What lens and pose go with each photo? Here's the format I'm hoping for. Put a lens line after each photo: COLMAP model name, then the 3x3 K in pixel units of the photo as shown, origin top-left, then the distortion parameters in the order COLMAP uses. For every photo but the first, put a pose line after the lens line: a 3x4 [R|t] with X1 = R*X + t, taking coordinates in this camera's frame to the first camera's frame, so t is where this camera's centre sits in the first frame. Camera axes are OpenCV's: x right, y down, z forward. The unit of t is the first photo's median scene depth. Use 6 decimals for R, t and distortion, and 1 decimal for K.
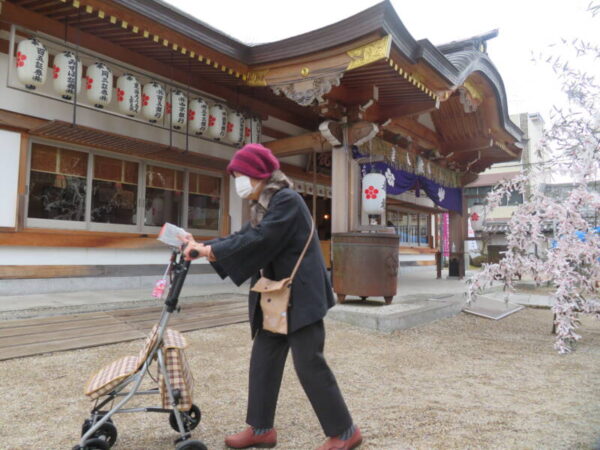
lens RADIAL K [[426.3, 0, 292.8], [0, 426.3, 223.0], [0, 0, 1]] dist [-0.009071, 0.007827]
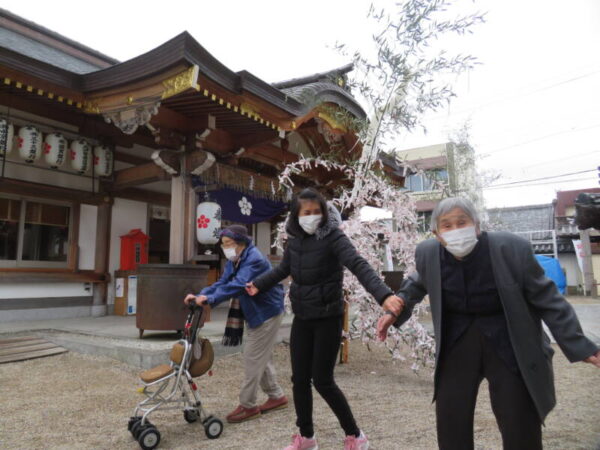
lens RADIAL K [[426.3, 0, 292.8], [0, 426.3, 223.0], [0, 0, 1]] dist [-0.009071, 0.007827]
pose [[0.996768, -0.005932, 0.080119, 0.303116], [0.010922, 0.998017, -0.061987, -0.005101], [-0.079592, 0.062662, 0.994856, 0.004914]]
